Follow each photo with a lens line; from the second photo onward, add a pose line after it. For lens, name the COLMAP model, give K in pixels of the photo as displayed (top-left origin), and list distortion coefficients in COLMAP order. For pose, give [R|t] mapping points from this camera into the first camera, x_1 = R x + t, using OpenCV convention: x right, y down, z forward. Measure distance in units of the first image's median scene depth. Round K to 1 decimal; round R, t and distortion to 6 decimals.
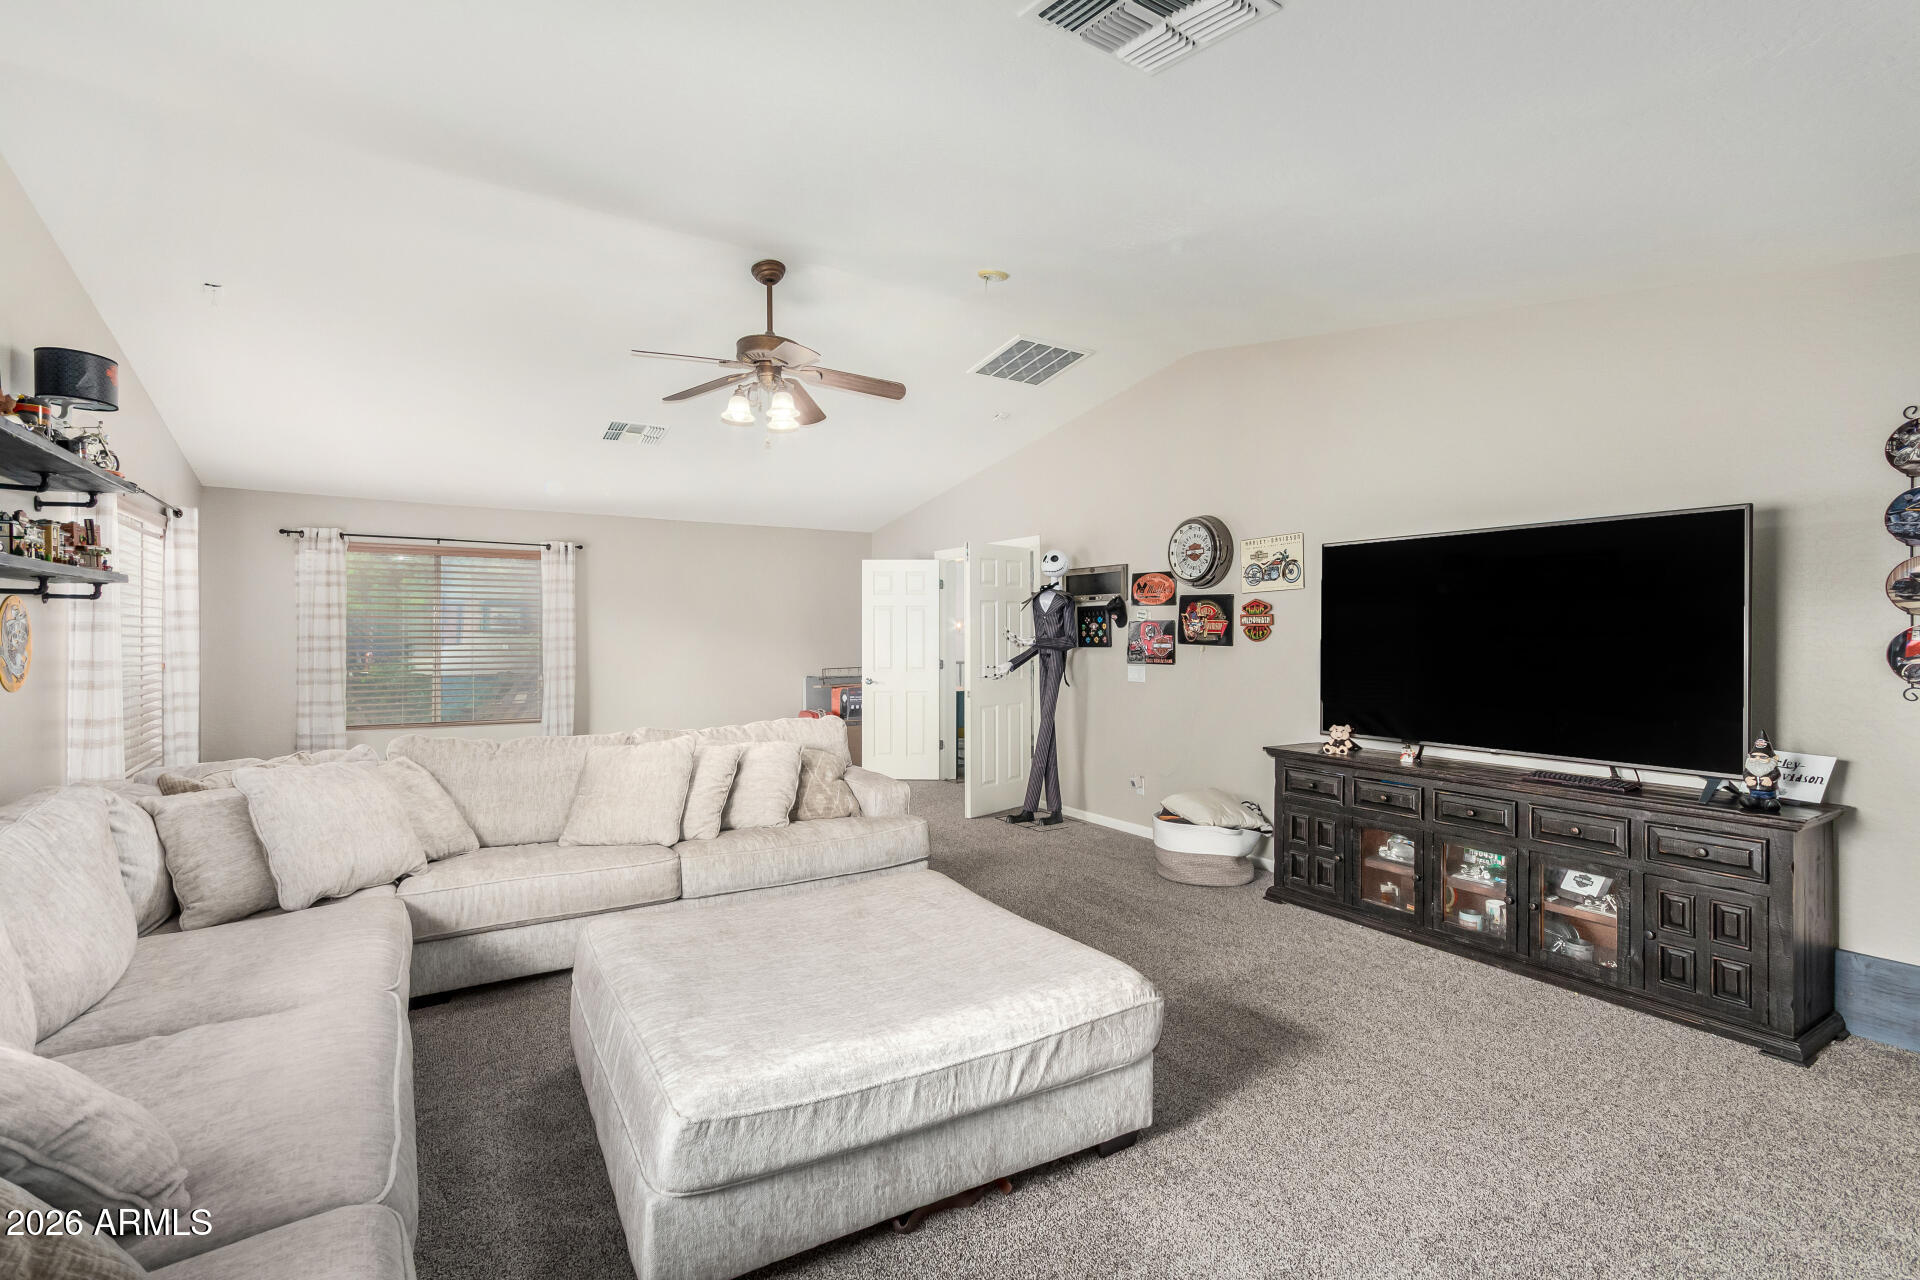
lens RADIAL K [[884.7, 0, 968.4], [0, 884.7, 642.1], [0, 0, 1]] dist [0.002224, 0.000132]
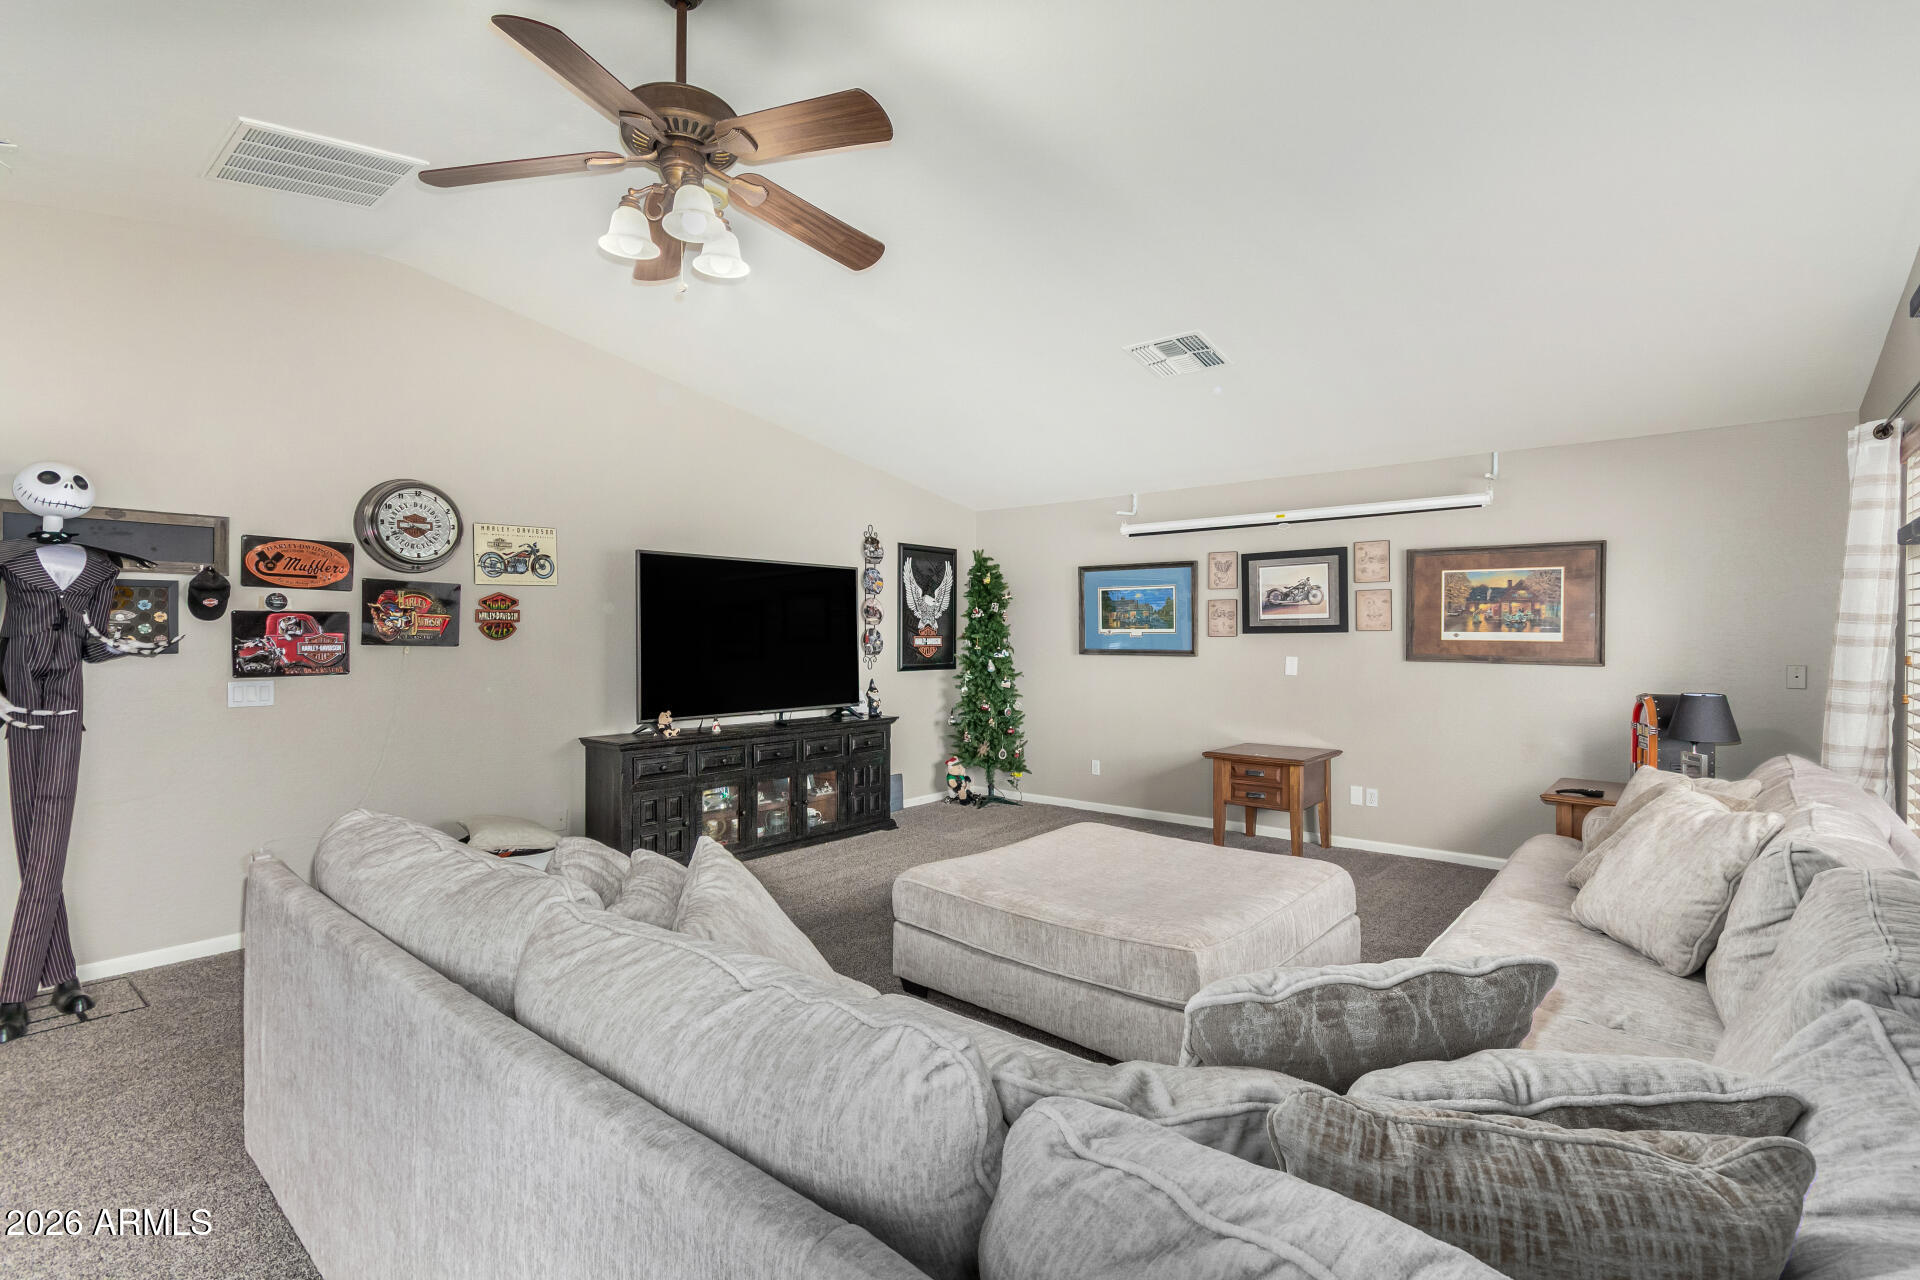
lens RADIAL K [[884.7, 0, 966.3], [0, 884.7, 634.7], [0, 0, 1]] dist [0.002224, 0.000132]
pose [[-0.308721, -0.001472, 0.951152, -0.651172], [0.007091, 0.999967, 0.003849, -0.006152], [-0.951126, 0.007933, -0.308700, 0.807243]]
